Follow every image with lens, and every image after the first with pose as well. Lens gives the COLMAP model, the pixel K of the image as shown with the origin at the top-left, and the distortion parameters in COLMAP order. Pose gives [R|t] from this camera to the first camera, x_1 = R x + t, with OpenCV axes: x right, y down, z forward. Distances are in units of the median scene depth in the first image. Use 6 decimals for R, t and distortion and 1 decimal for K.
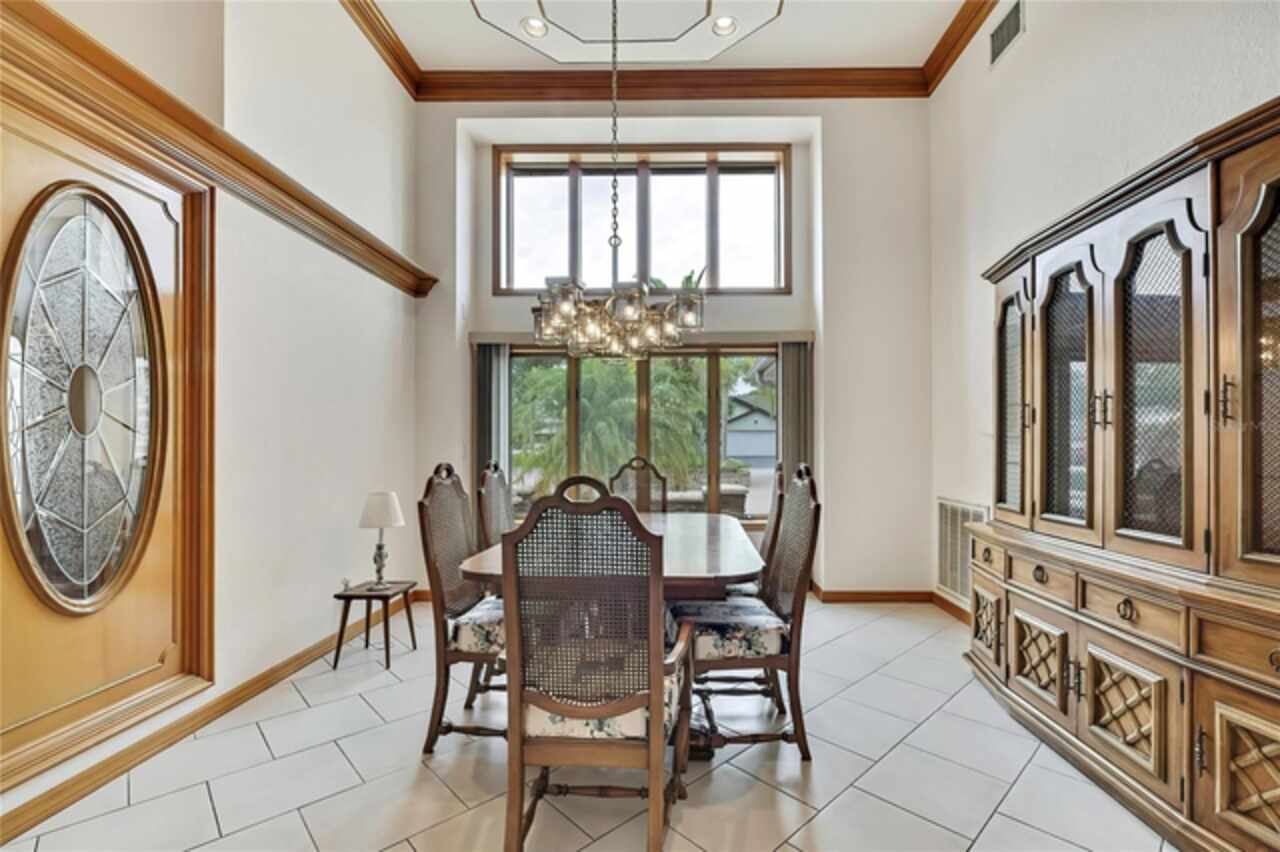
lens RADIAL K [[574.2, 0, 660.9], [0, 574.2, 434.4], [0, 0, 1]] dist [-0.016828, 0.001749]
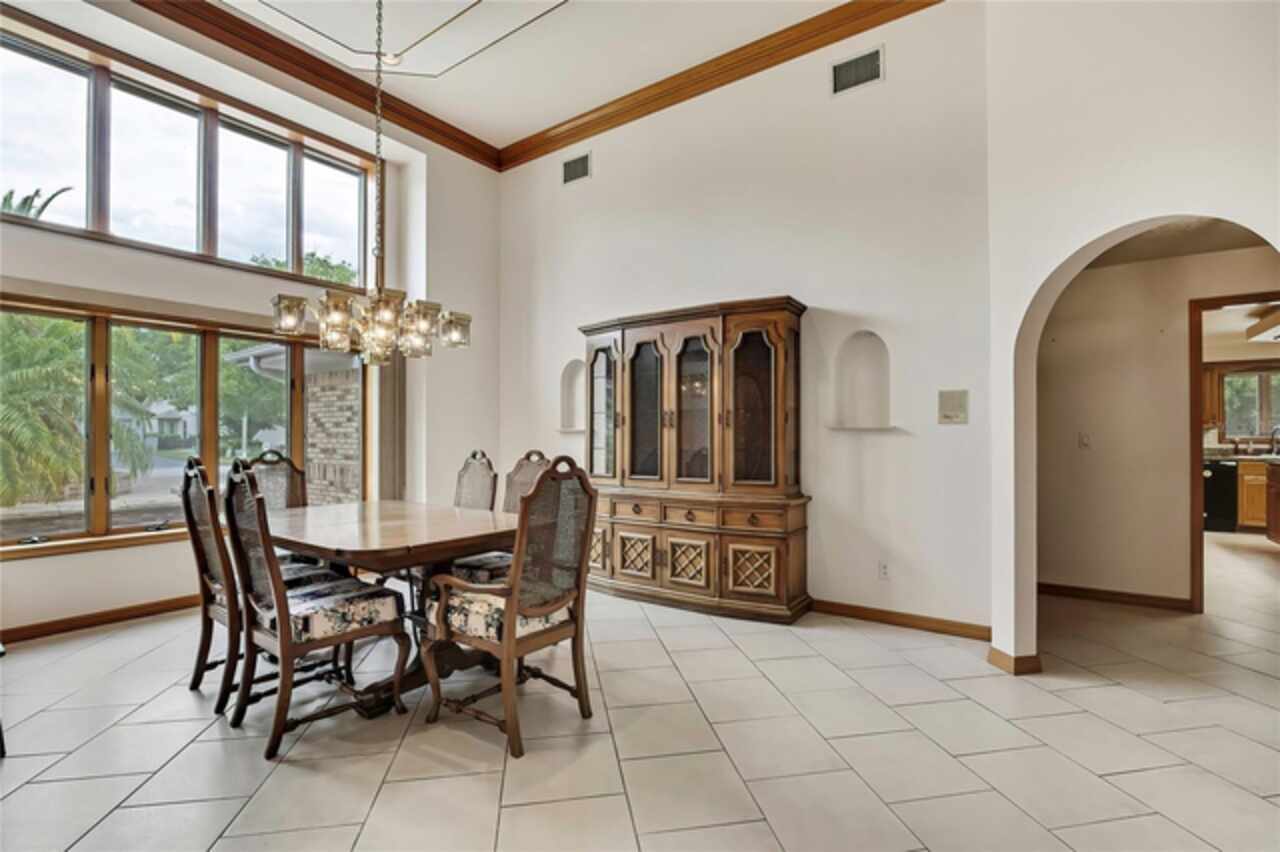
lens RADIAL K [[574.2, 0, 647.3], [0, 574.2, 437.5], [0, 0, 1]] dist [-0.016828, 0.001749]
pose [[0.560187, 0.001279, 0.828365, -0.876344], [-0.012372, 0.999900, 0.006823, 0.006505], [-0.828274, -0.014071, 0.560147, -0.050975]]
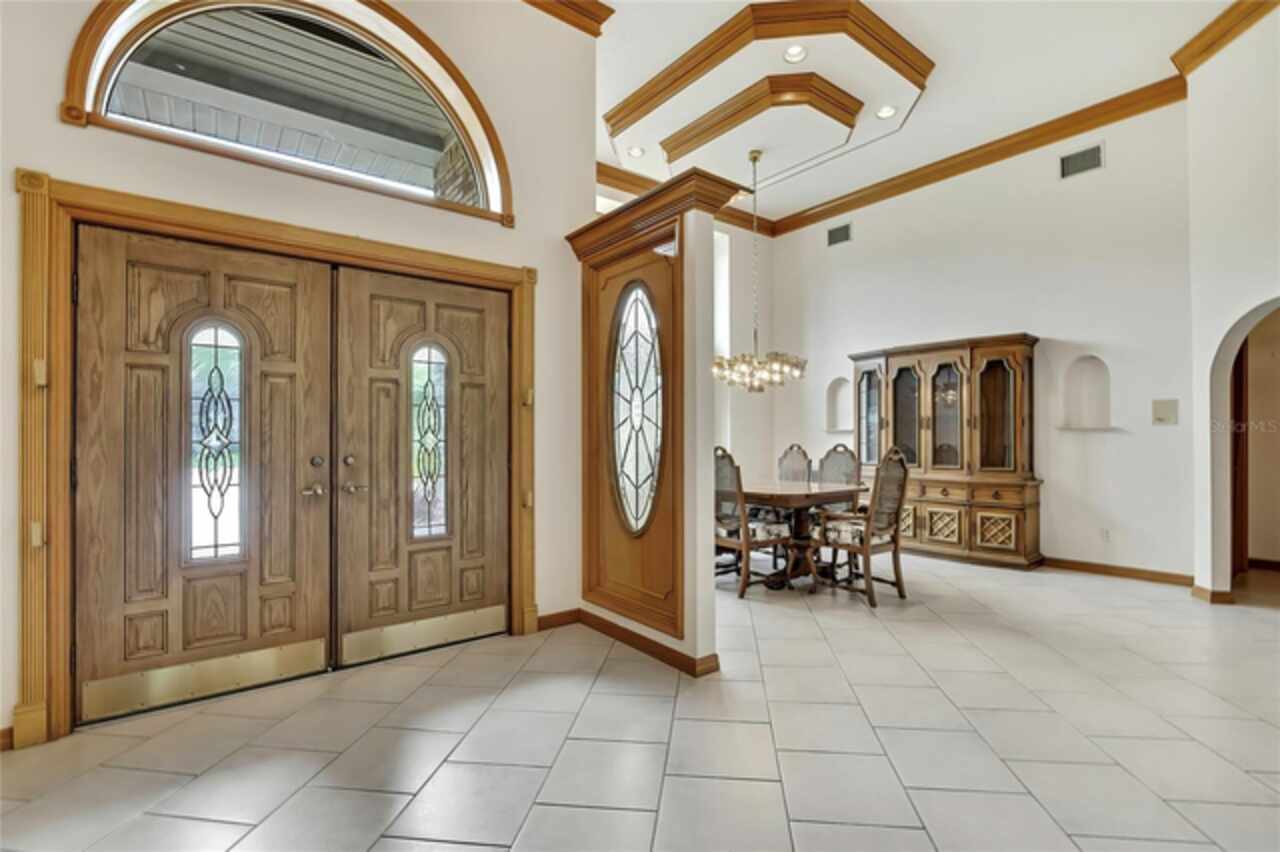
lens RADIAL K [[574.2, 0, 665.1], [0, 574.2, 433.3], [0, 0, 1]] dist [-0.016828, 0.001749]
pose [[0.769887, 0.002736, 0.638174, -1.855230], [-0.008209, 0.999951, 0.005616, 0.001371], [-0.638127, -0.009562, 0.769872, -0.301514]]
